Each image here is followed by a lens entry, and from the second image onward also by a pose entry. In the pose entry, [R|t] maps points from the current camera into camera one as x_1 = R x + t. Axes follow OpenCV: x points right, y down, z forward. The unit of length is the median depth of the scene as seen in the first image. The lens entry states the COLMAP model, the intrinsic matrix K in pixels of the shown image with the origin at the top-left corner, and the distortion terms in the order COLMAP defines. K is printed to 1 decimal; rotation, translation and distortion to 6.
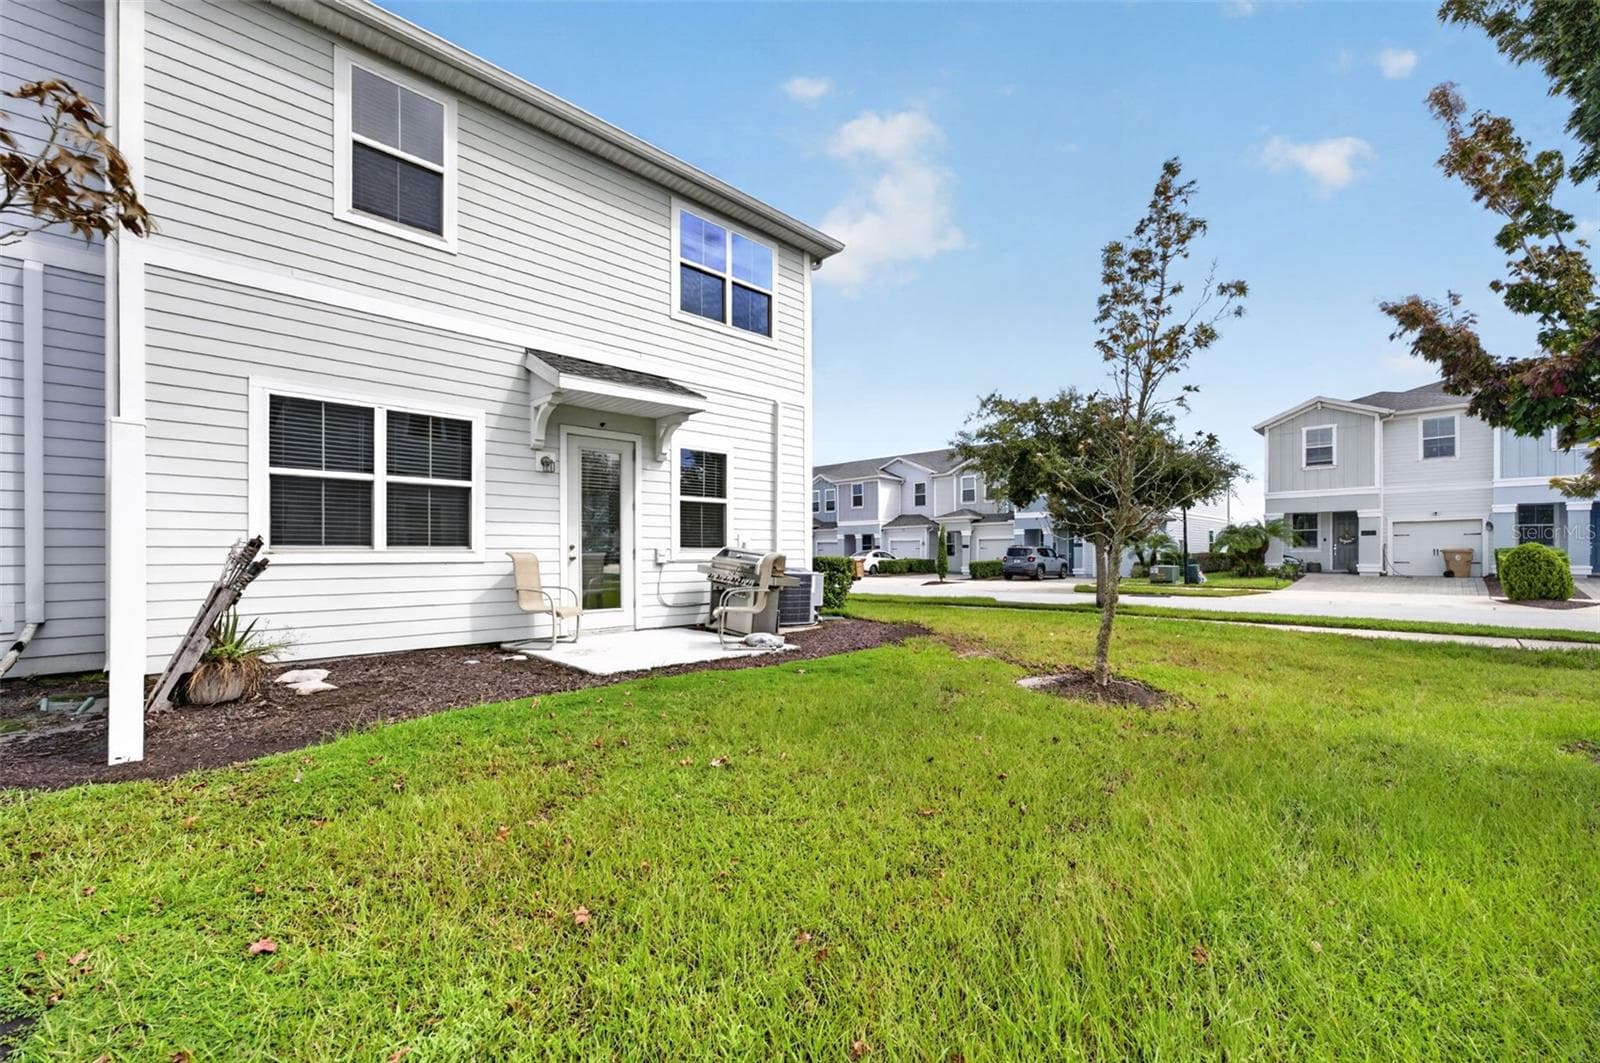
lens RADIAL K [[639.7, 0, 800.0], [0, 639.7, 531.5], [0, 0, 1]] dist [0.022964, 0.000053]
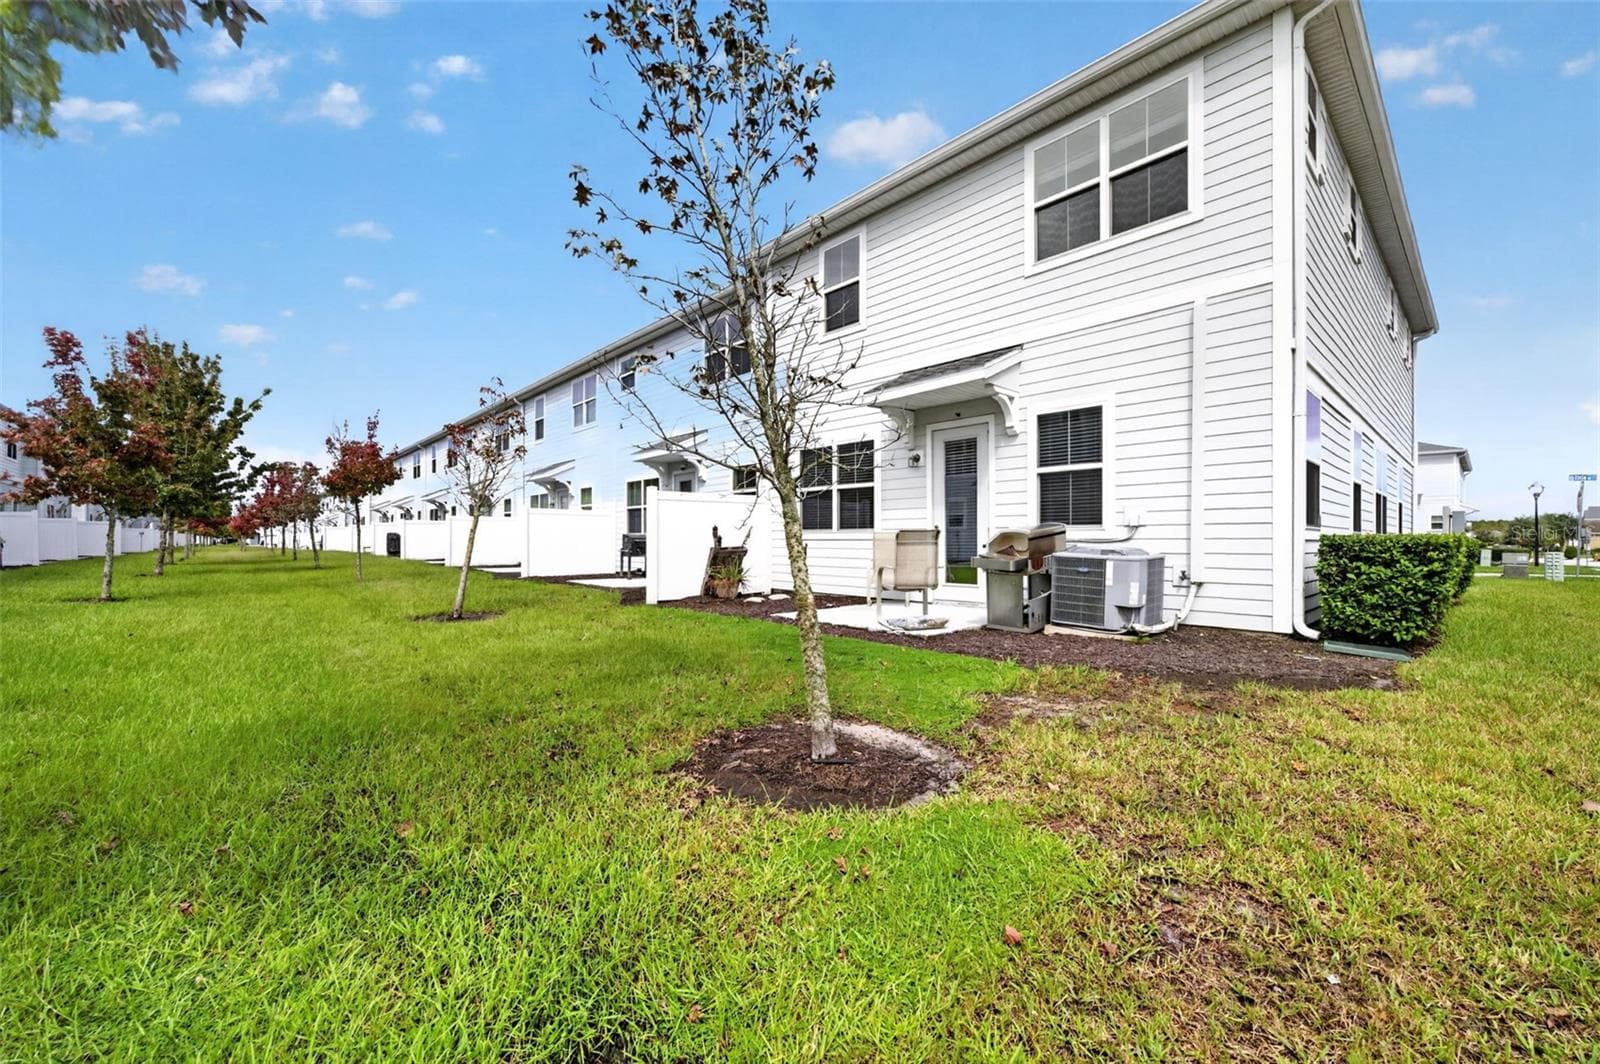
lens RADIAL K [[632.8, 0, 800.0], [0, 632.8, 532.0], [0, 0, 1]] dist [-0.000144, -0.000014]
pose [[-0.018682, -0.001854, -0.999824, 0.710235], [0.043235, 0.999061, -0.002660, 0.023598], [0.998890, -0.043277, -0.018585, 0.667276]]
